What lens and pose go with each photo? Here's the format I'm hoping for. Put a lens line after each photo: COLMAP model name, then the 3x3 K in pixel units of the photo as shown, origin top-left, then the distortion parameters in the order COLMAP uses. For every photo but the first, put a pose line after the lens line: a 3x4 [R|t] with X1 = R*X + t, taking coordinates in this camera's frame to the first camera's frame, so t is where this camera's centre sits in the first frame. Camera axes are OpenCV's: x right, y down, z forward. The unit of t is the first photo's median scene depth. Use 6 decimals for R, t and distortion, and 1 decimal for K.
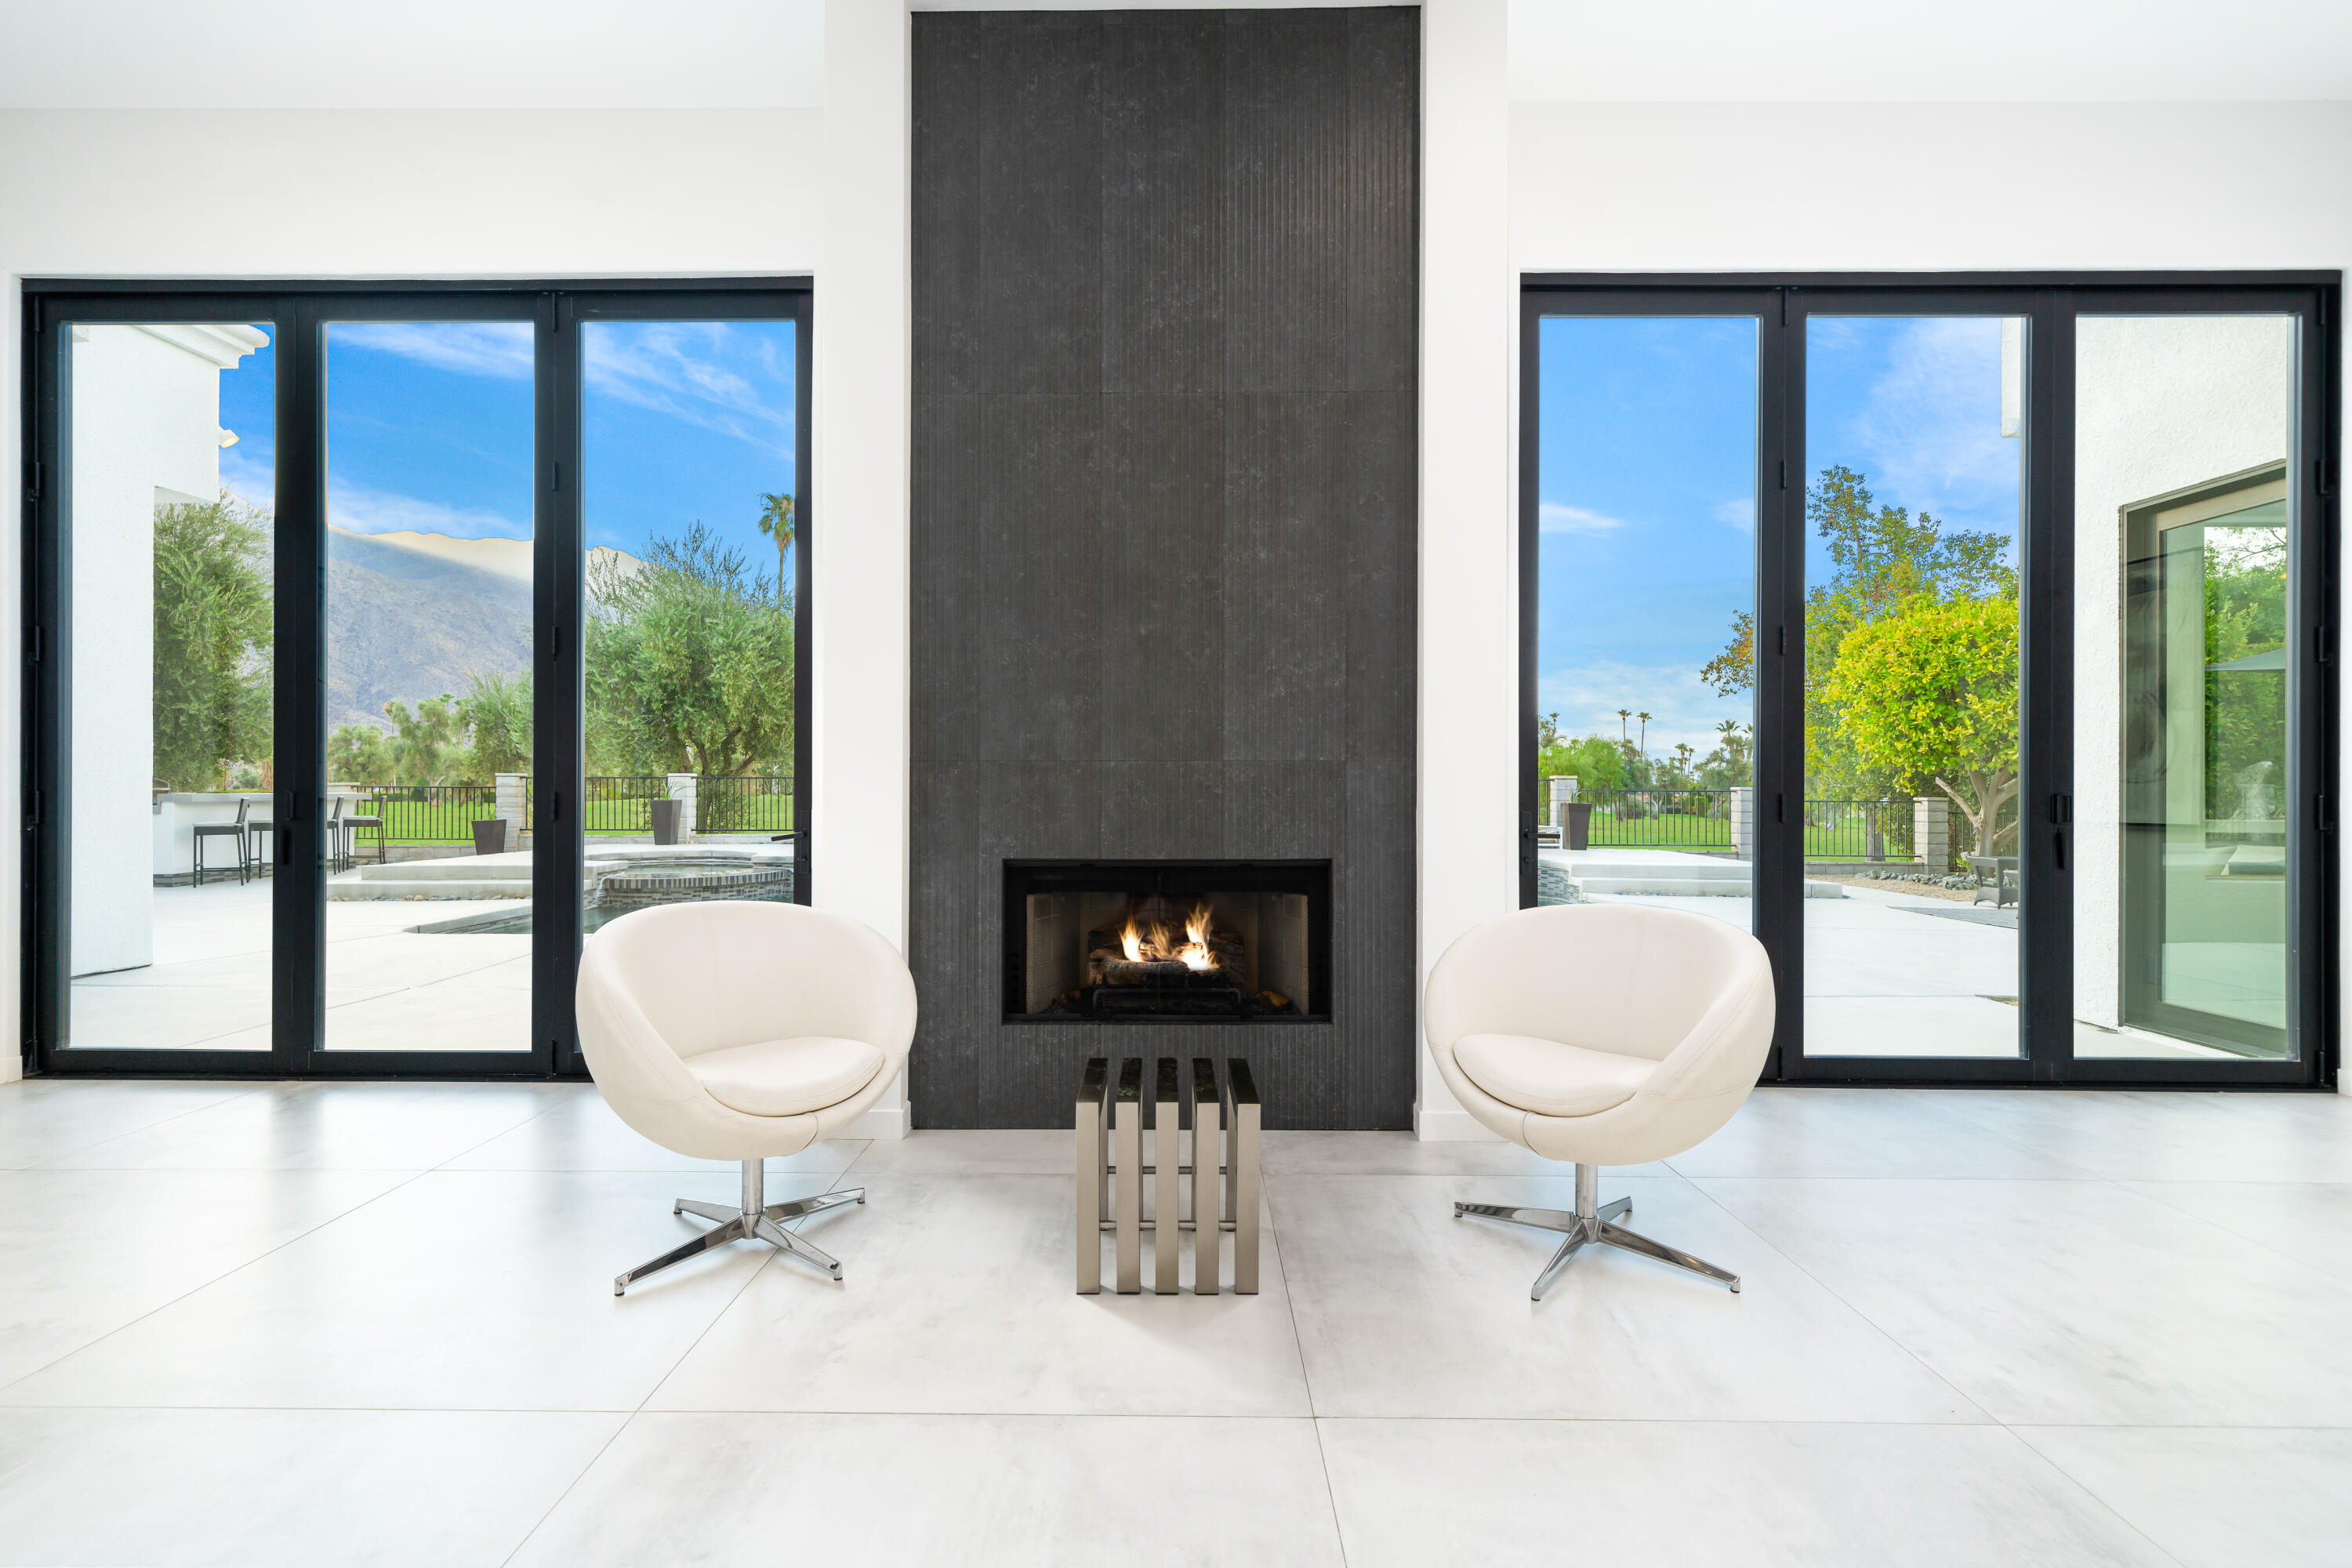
lens RADIAL K [[1109.5, 0, 1176.0], [0, 1109.5, 784.0], [0, 0, 1]] dist [-0.000302, -0.000091]
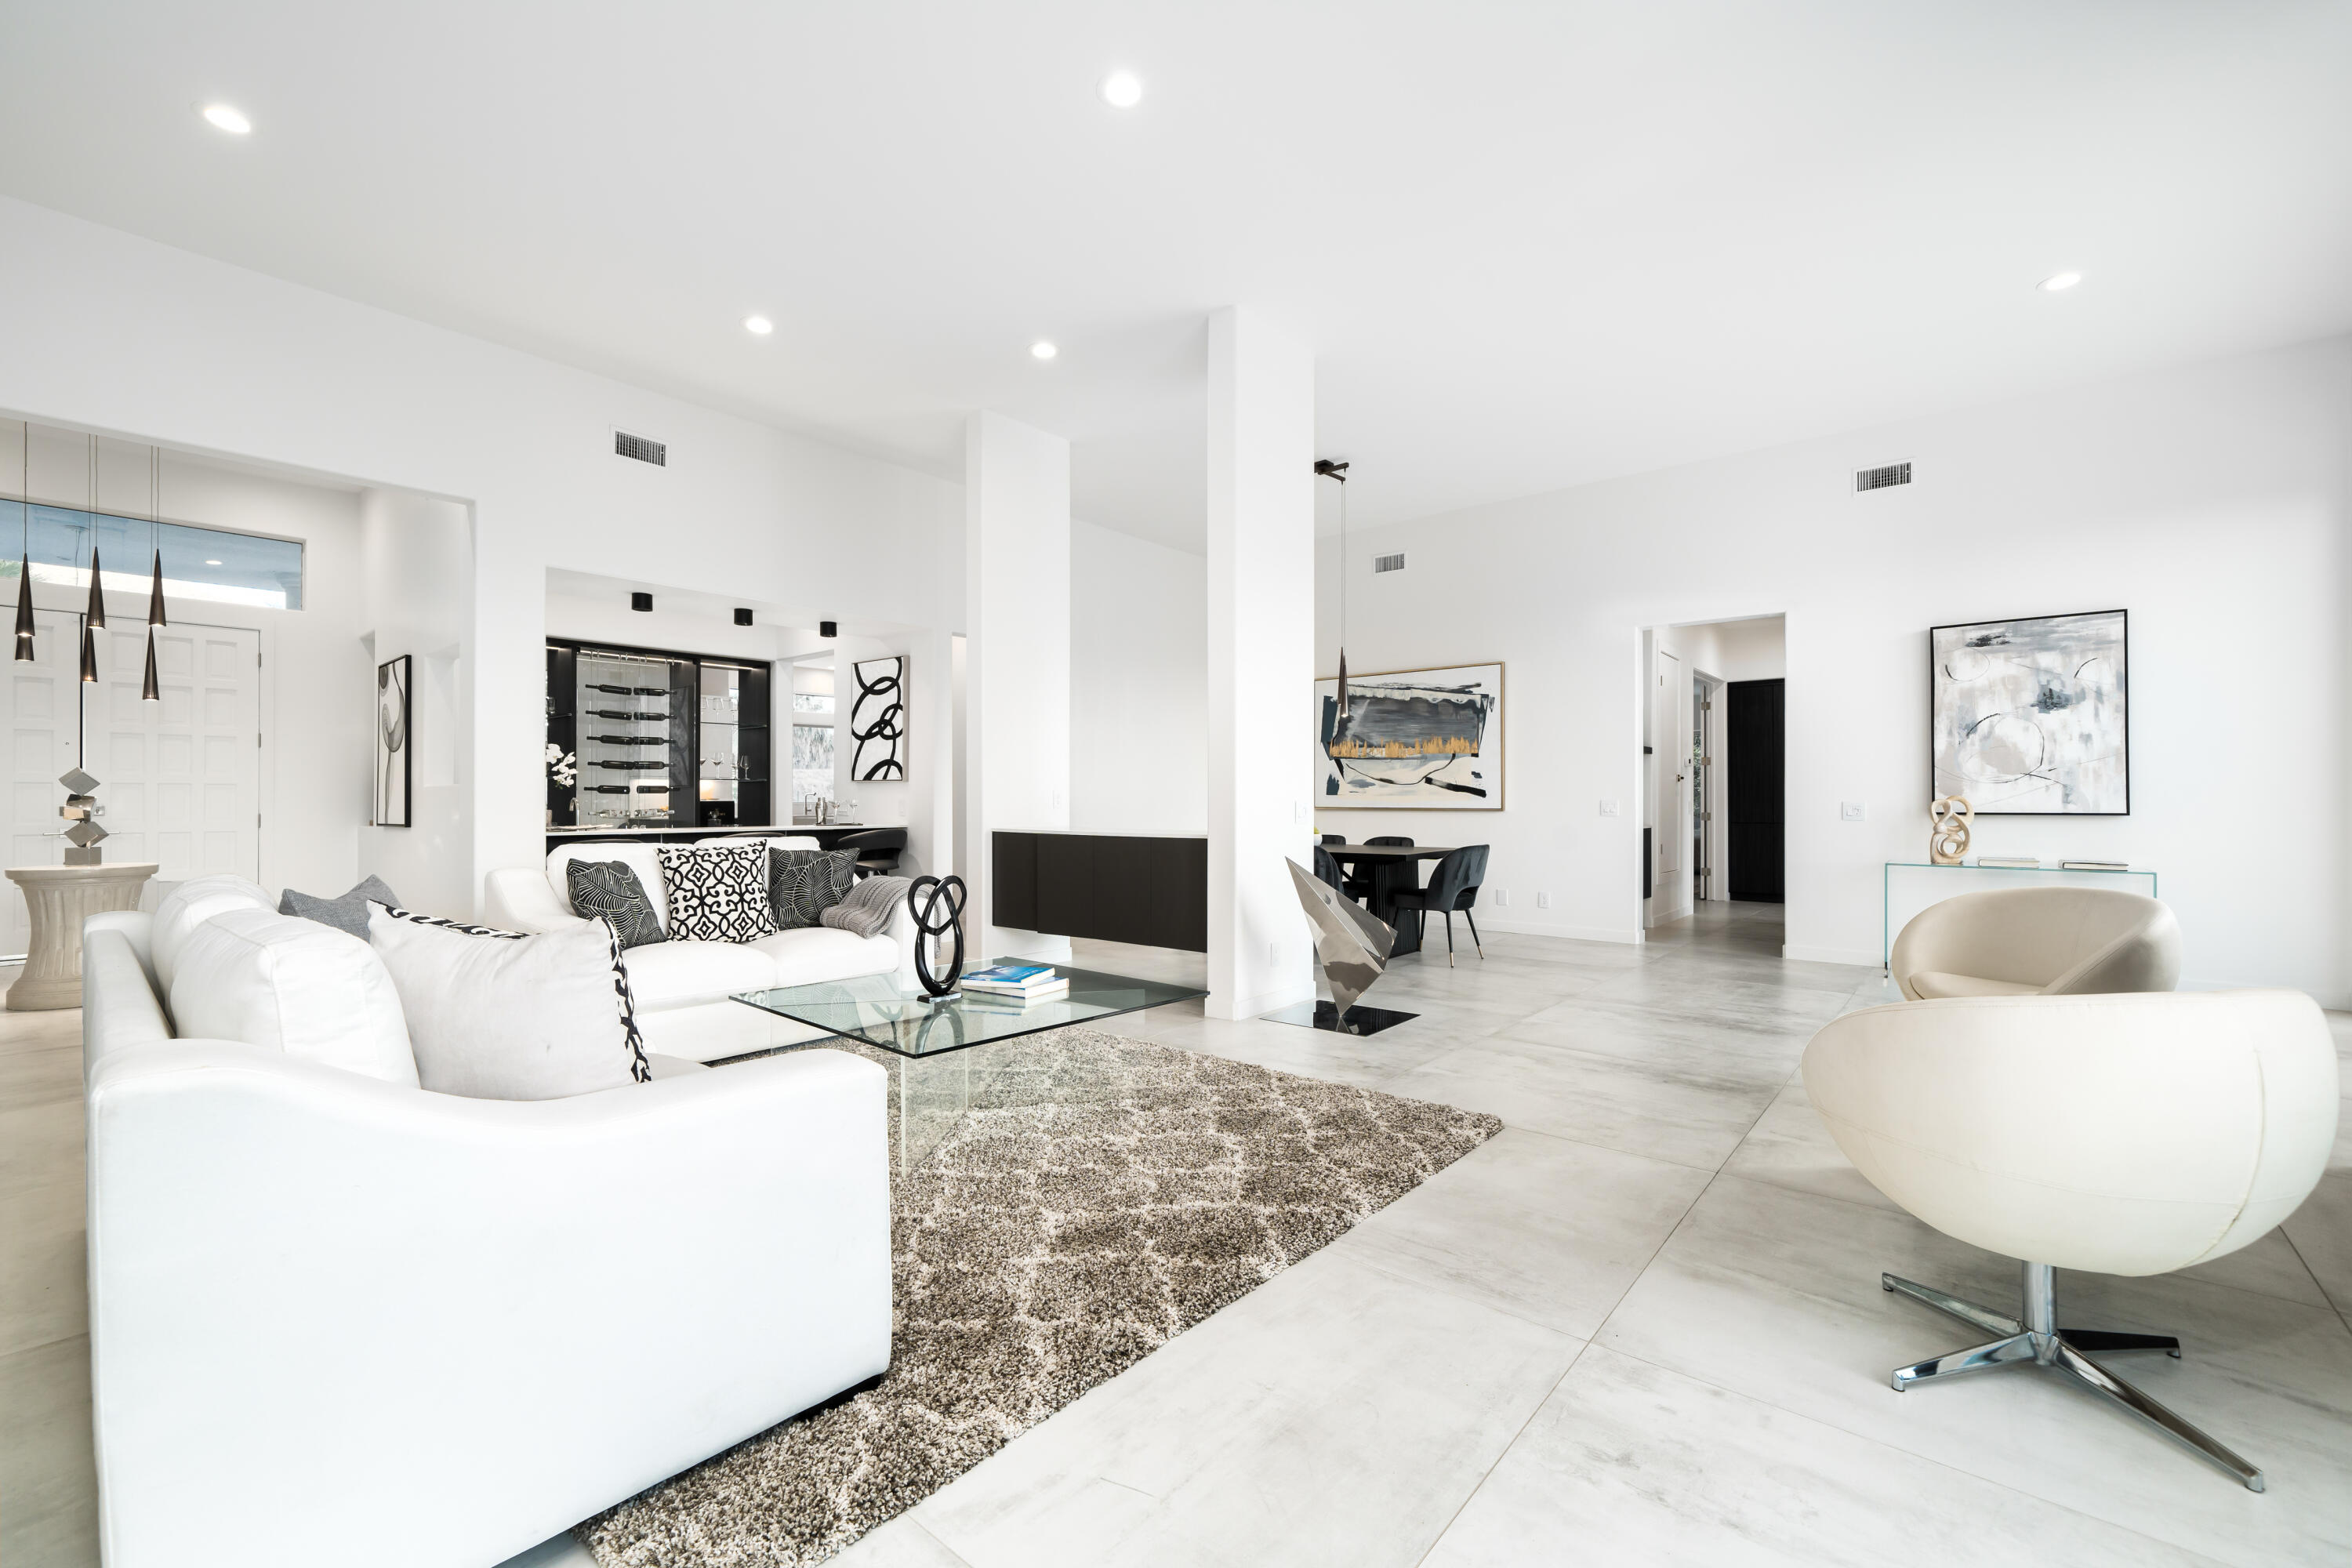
lens RADIAL K [[960.3, 0, 1176.0], [0, 960.3, 784.0], [0, 0, 1]] dist [0.000163, -0.000002]
pose [[-0.635866, -0.017156, -0.771609, 0.831694], [-0.003029, 0.999801, -0.019733, 0.003118], [0.771793, -0.010211, -0.635791, 0.601816]]
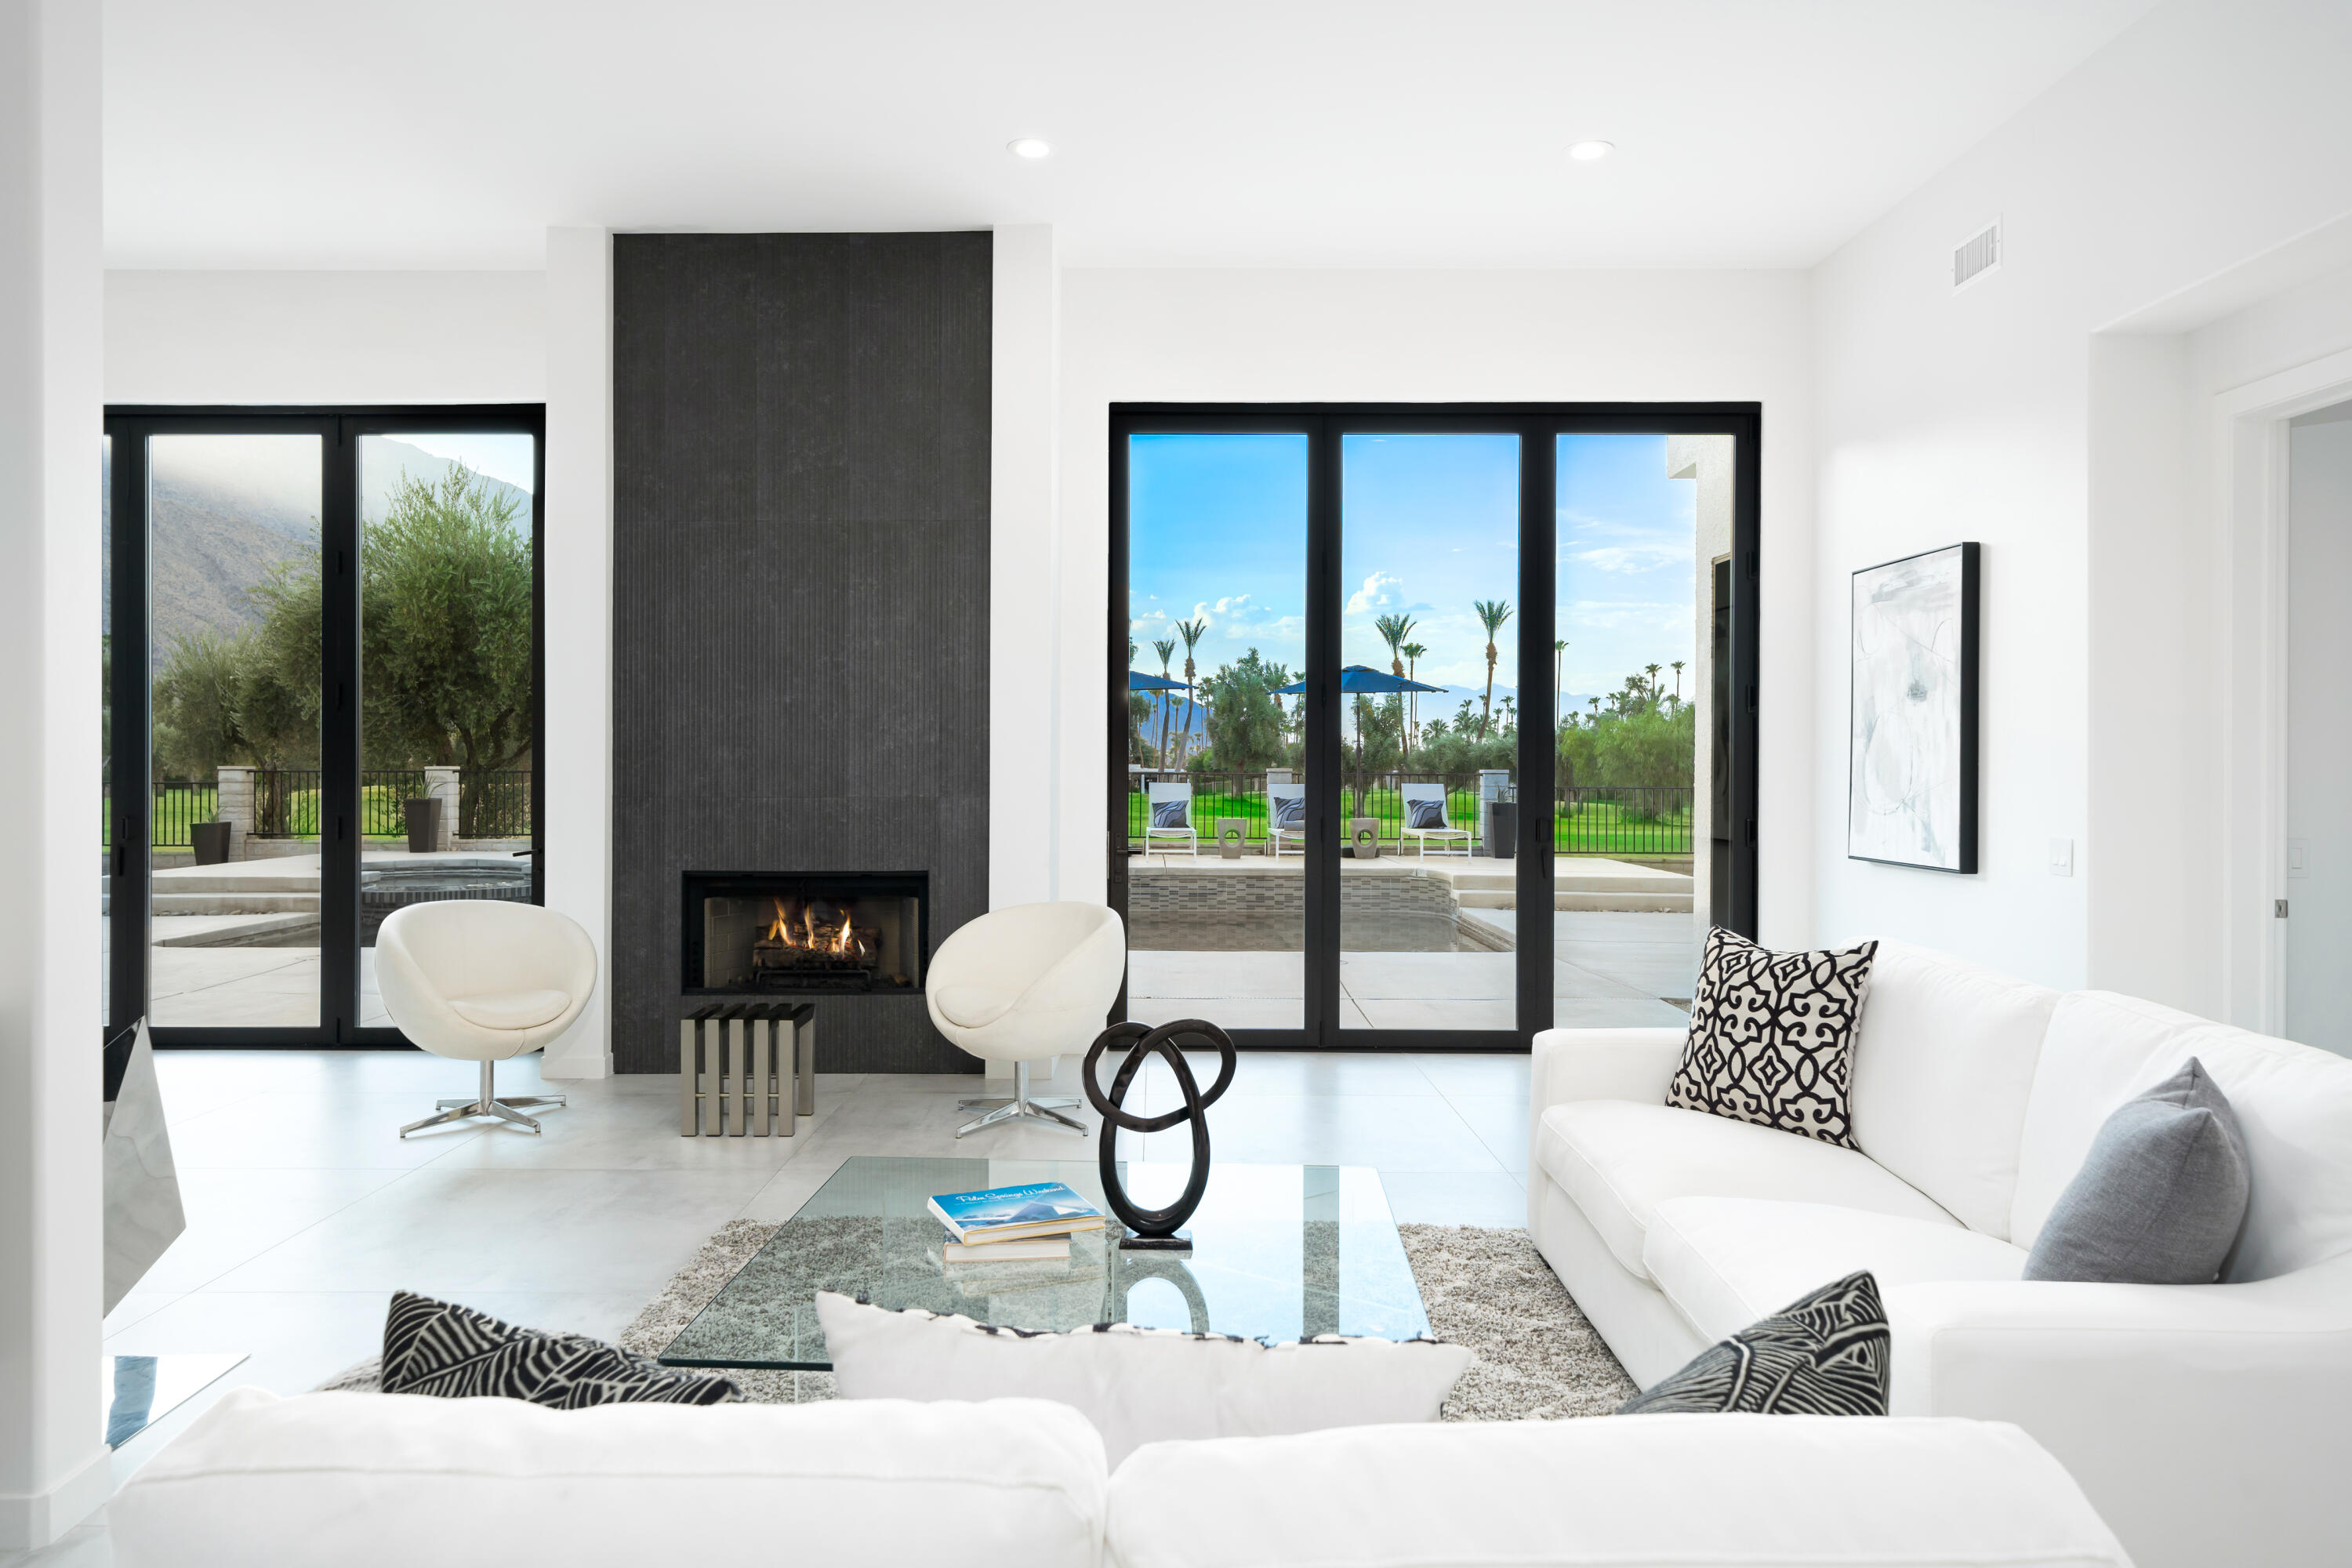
lens RADIAL K [[1597.8, 0, 1156.7], [0, 1597.8, 769.0], [0, 0, 1]] dist [-0.003943, 0.001692]
pose [[0.999998, -0.000120, 0.001789, 0.356871], [0.000110, 0.999984, 0.005637, -0.057163], [-0.001789, -0.005637, 0.999983, -0.800347]]
